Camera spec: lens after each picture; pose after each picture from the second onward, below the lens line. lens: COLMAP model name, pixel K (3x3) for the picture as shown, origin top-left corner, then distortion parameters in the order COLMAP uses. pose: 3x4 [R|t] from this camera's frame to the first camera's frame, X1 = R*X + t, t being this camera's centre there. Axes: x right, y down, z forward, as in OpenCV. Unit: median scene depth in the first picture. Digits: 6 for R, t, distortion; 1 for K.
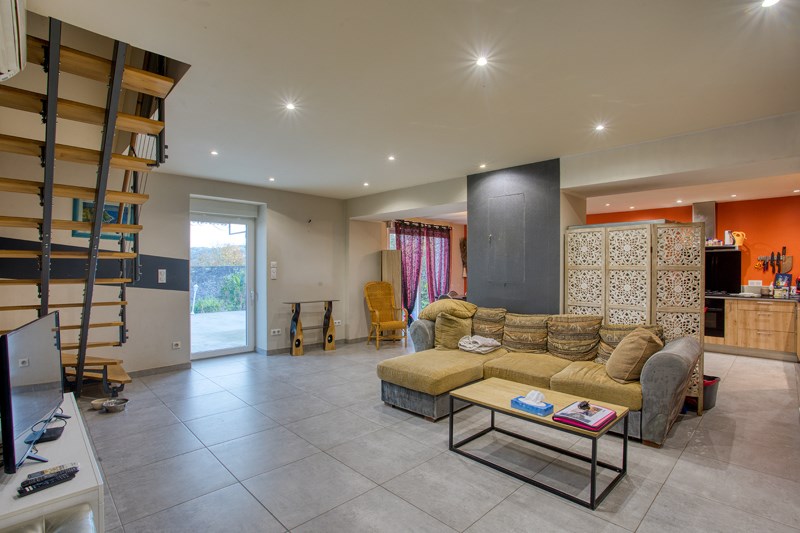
lens RADIAL K [[379.3, 0, 398.2], [0, 379.3, 264.8], [0, 0, 1]] dist [-0.004699, 0.001751]
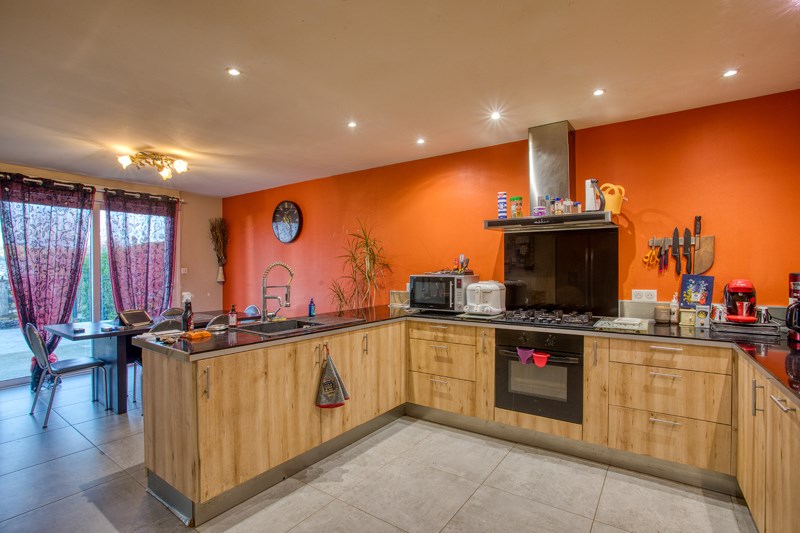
lens RADIAL K [[379.3, 0, 400.0], [0, 379.3, 270.4], [0, 0, 1]] dist [-0.004699, 0.001751]
pose [[0.981494, -0.013358, 0.191029, 0.570942], [0.010323, 0.999804, 0.016870, 0.006206], [-0.191217, -0.014586, 0.981439, 0.611877]]
